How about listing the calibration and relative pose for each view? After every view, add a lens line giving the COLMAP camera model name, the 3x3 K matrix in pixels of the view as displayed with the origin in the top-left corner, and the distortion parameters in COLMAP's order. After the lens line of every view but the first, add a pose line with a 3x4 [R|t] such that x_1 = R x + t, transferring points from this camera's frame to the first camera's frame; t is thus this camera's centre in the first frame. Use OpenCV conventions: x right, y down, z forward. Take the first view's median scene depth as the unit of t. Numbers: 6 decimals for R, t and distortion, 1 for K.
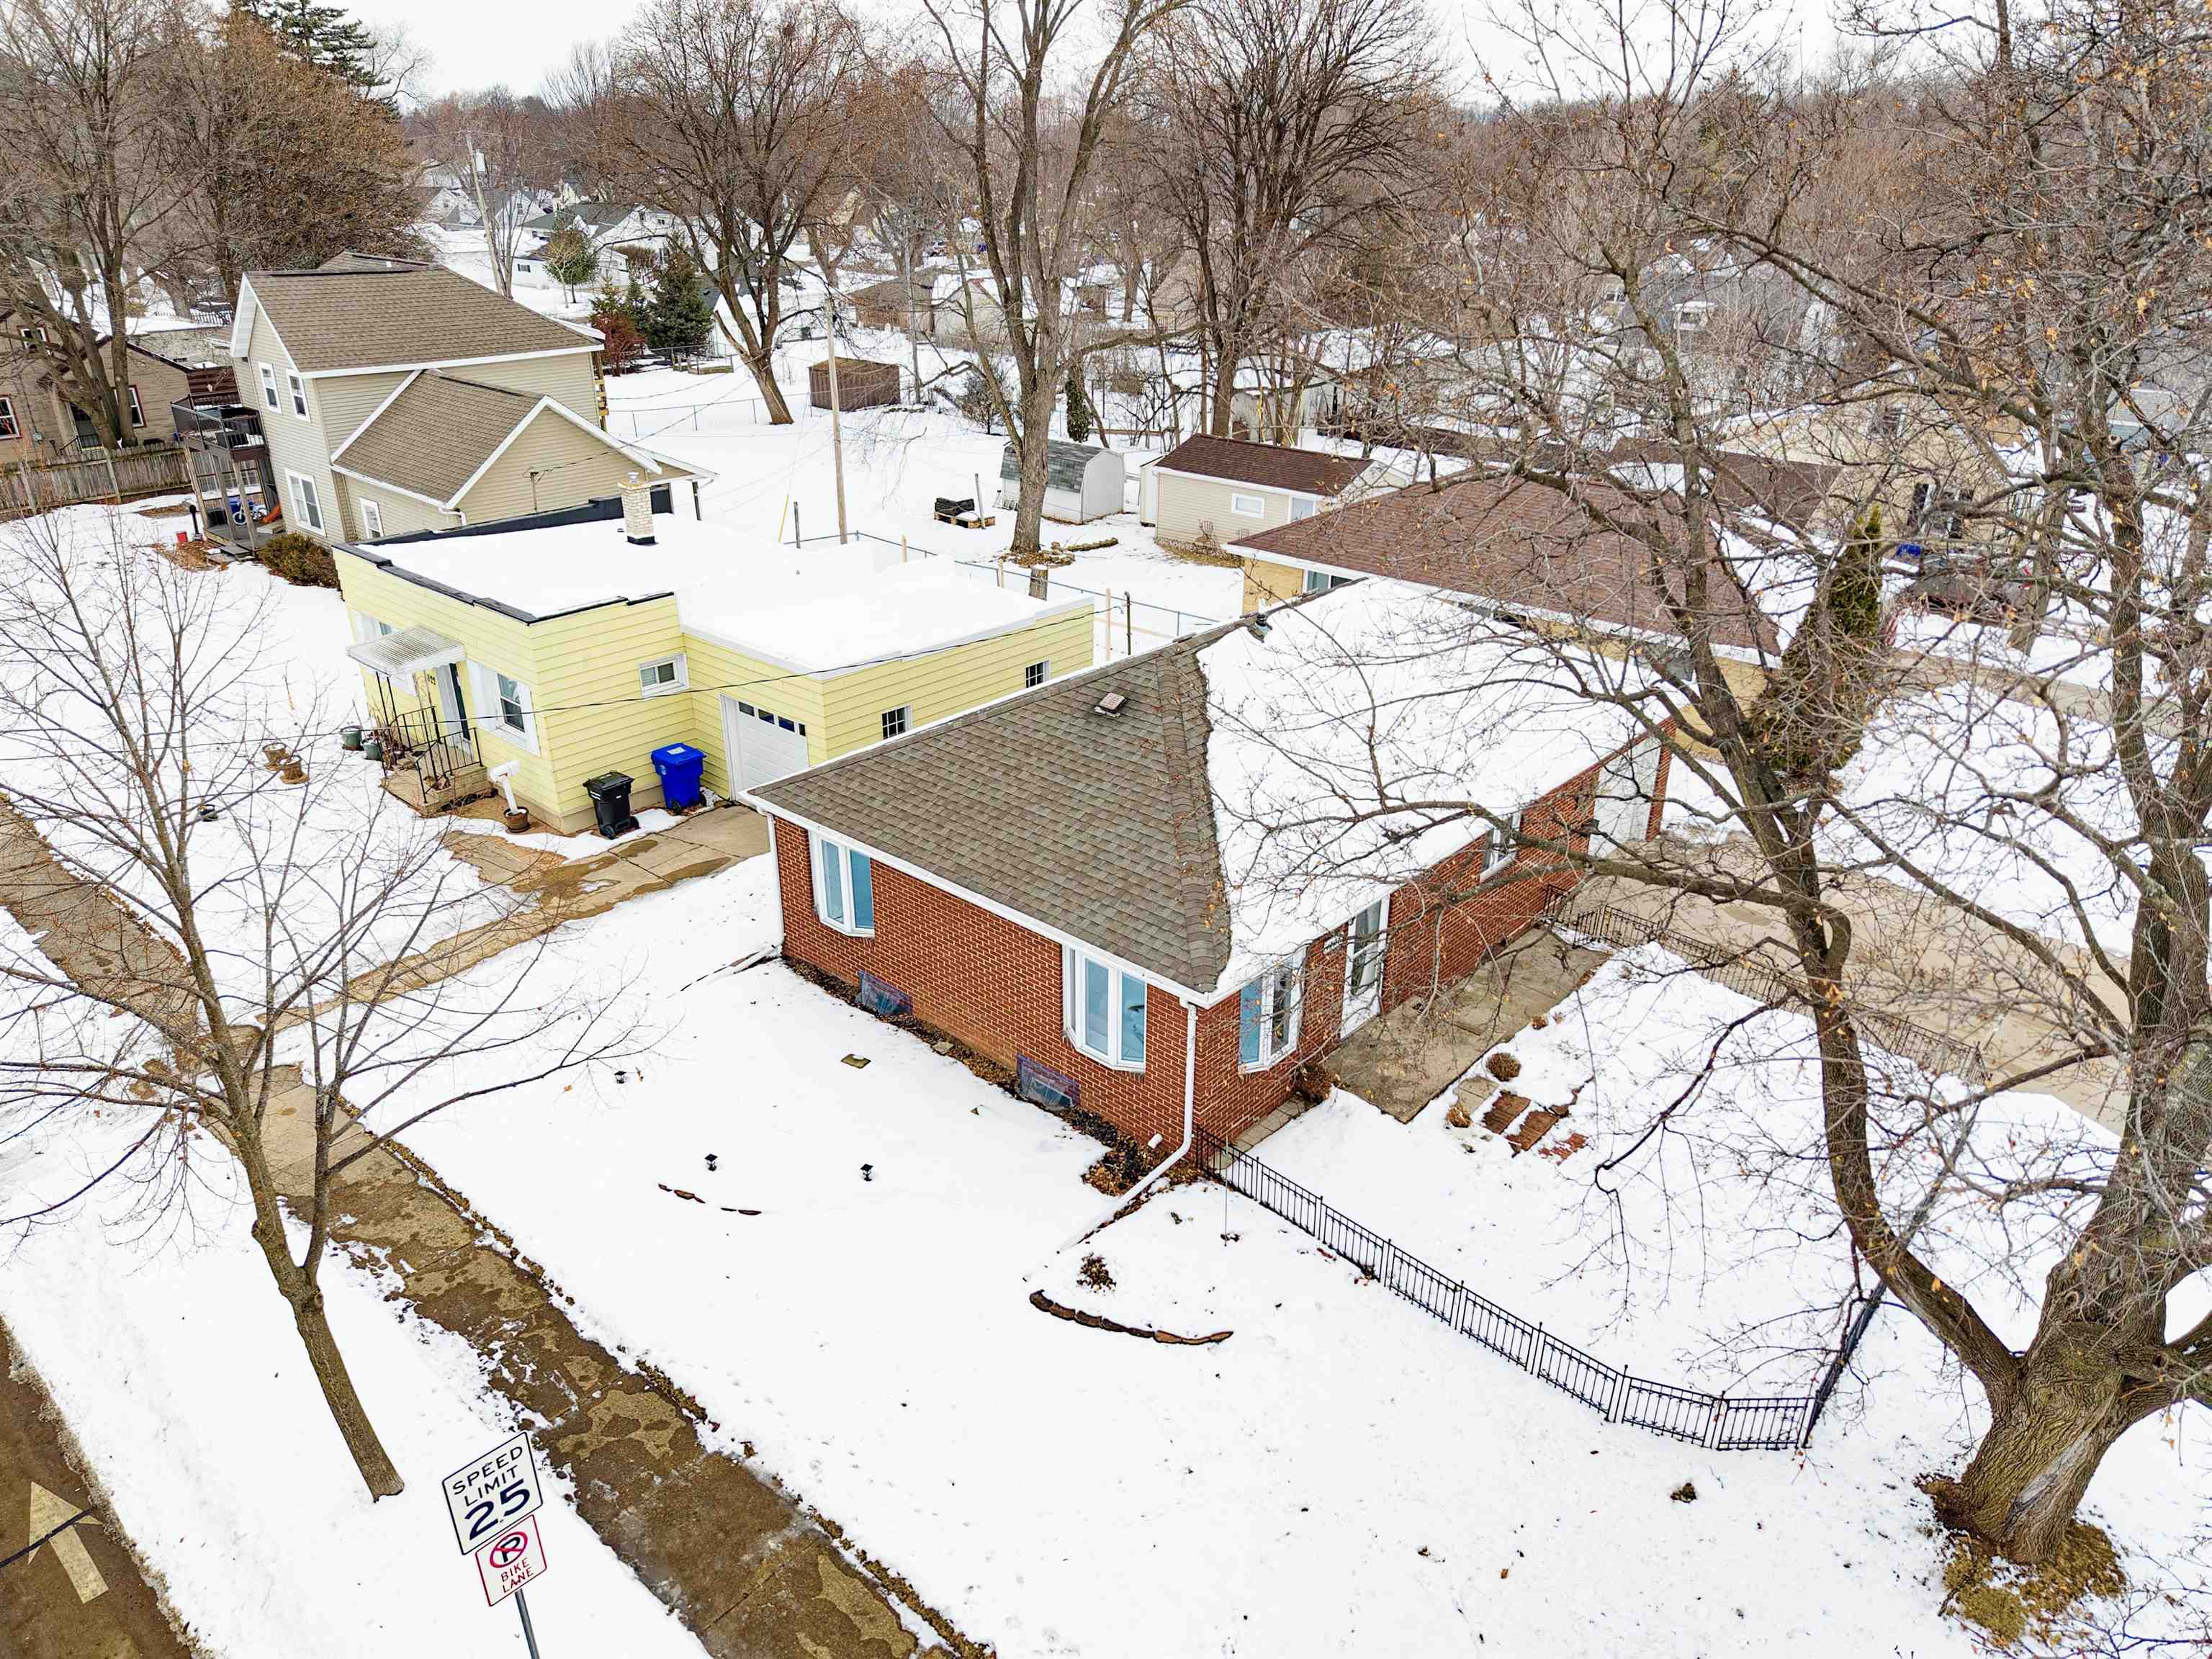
lens RADIAL K [[1487.0, 0, 1102.5], [0, 1487.0, 843.2], [0, 0, 1]] dist [0.019428, -0.015754]
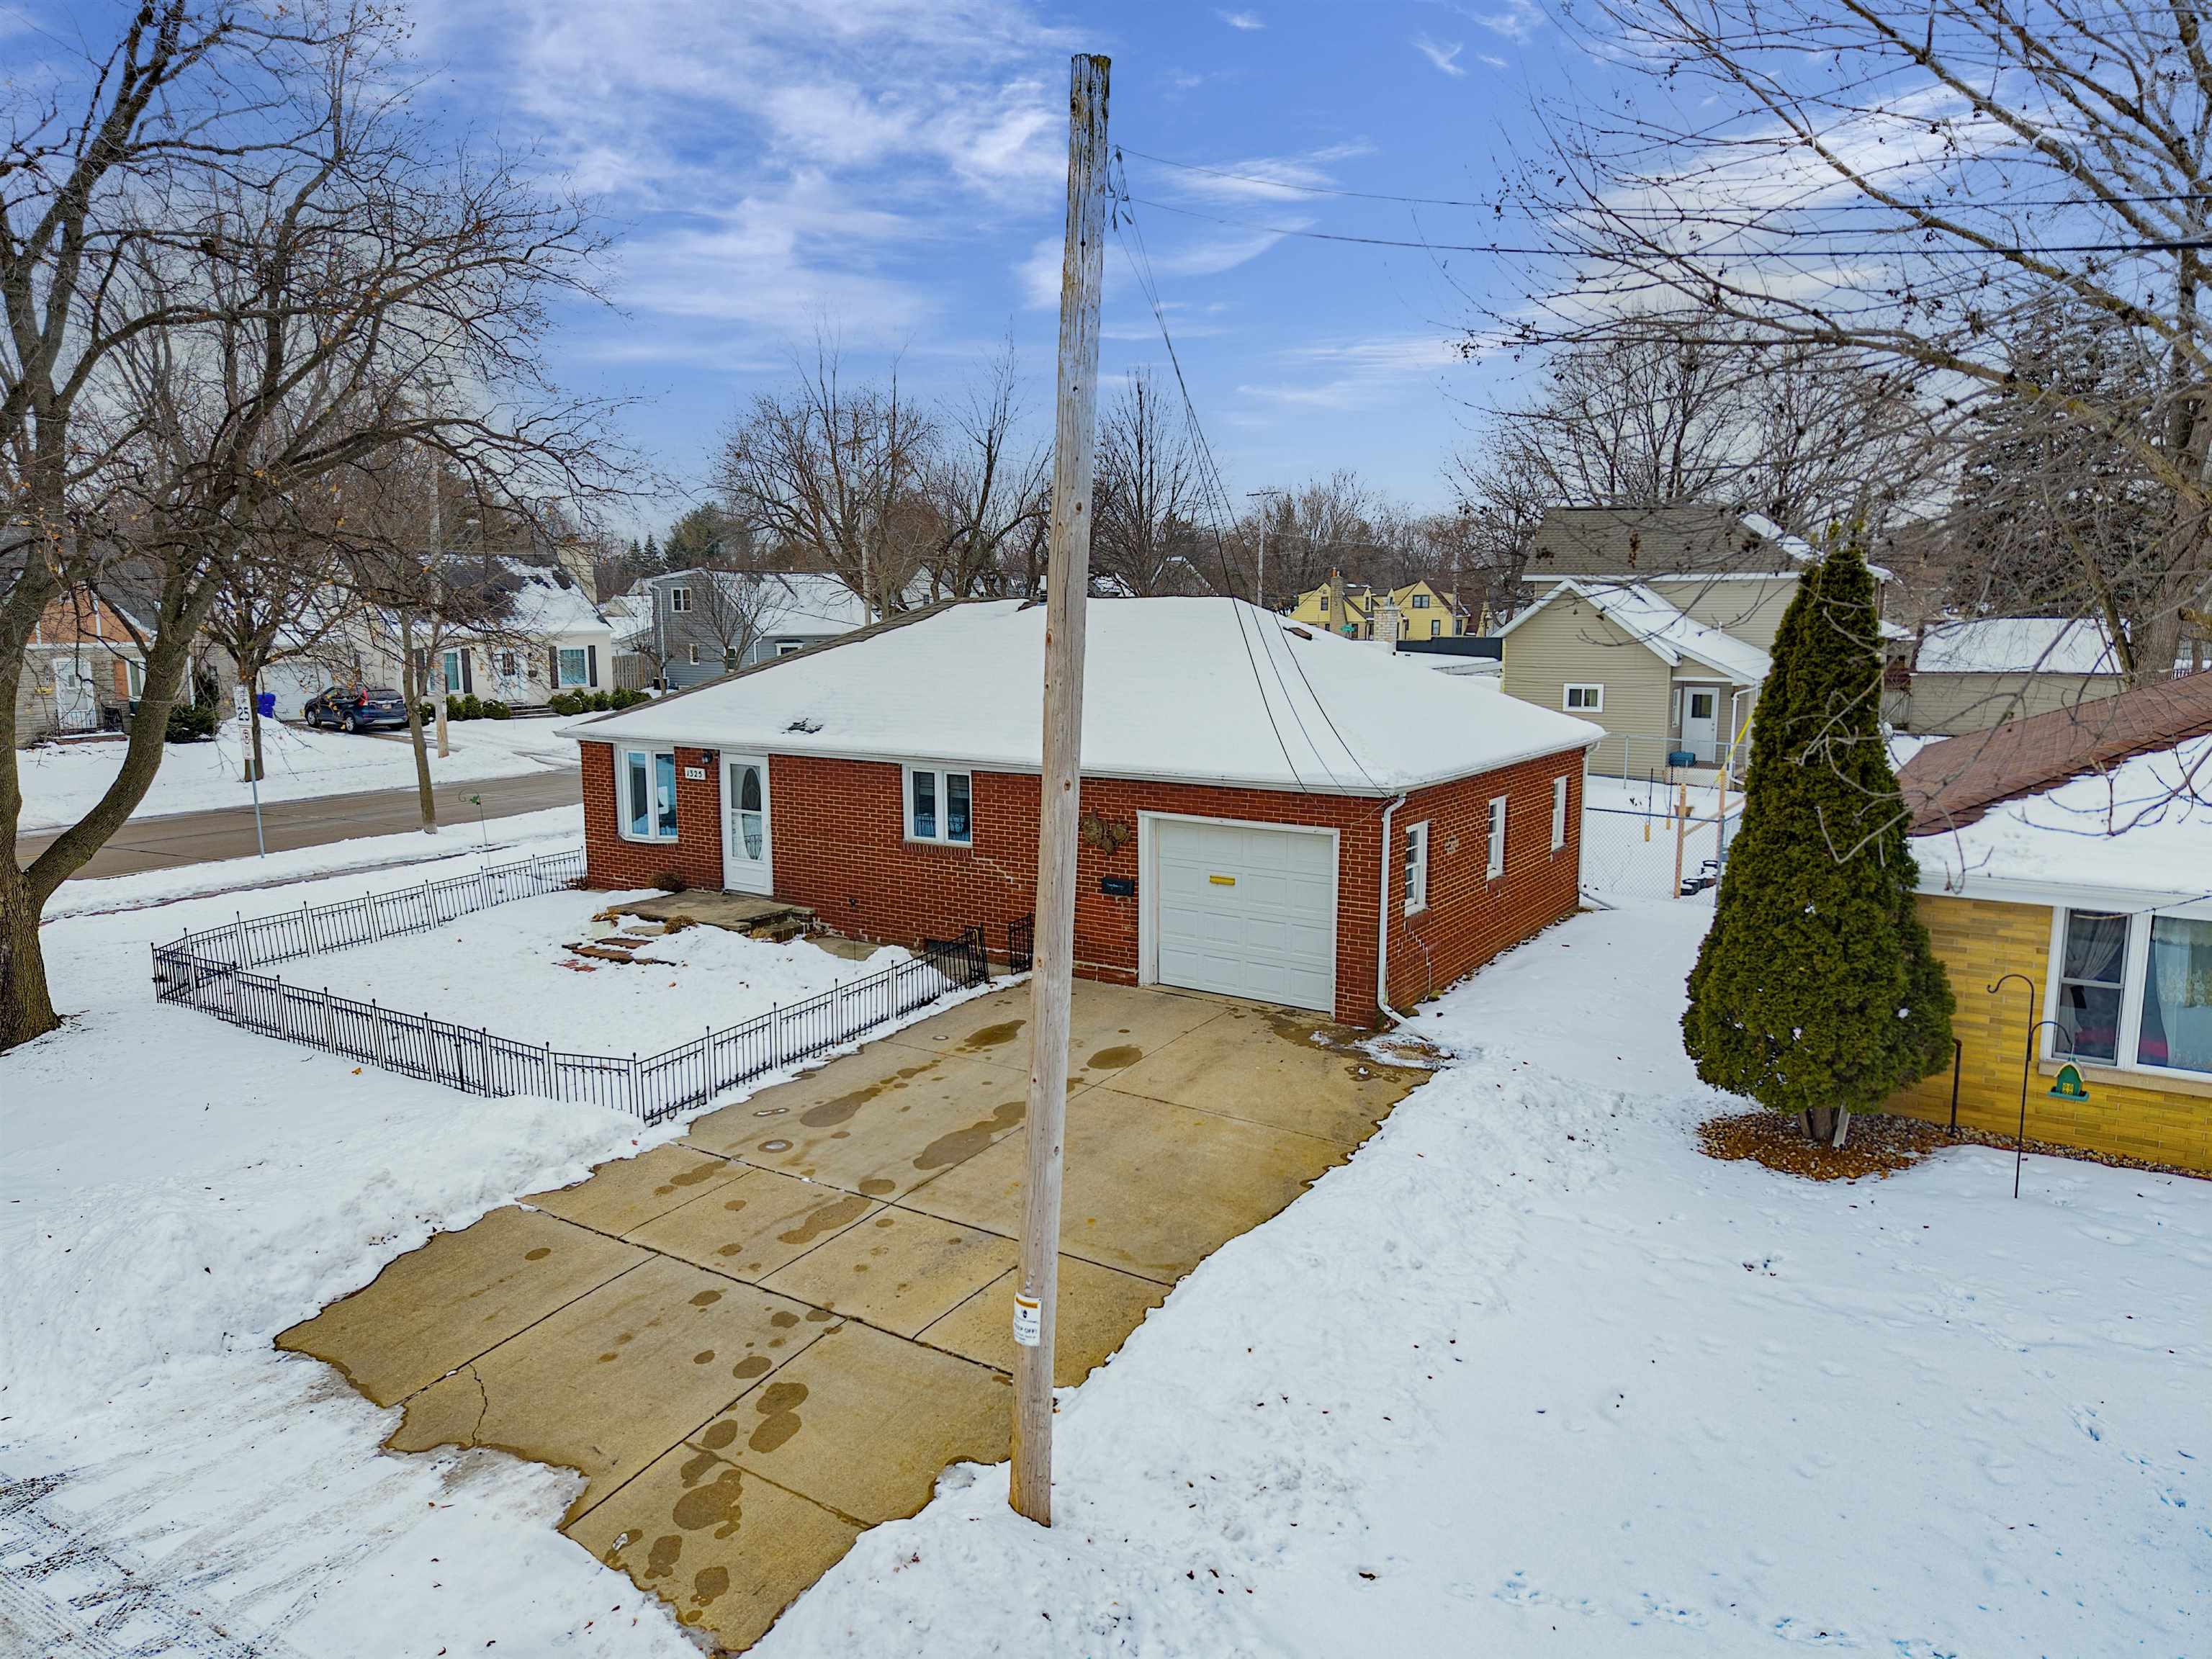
lens RADIAL K [[1487.0, 0, 1120.6], [0, 1487.0, 828.9], [0, 0, 1]] dist [0.019428, -0.015754]
pose [[0.165370, 0.141256, -0.976063, 1.583150], [-0.423758, 0.903851, 0.059010, -0.120537], [0.890552, 0.403856, 0.209328, 1.242631]]
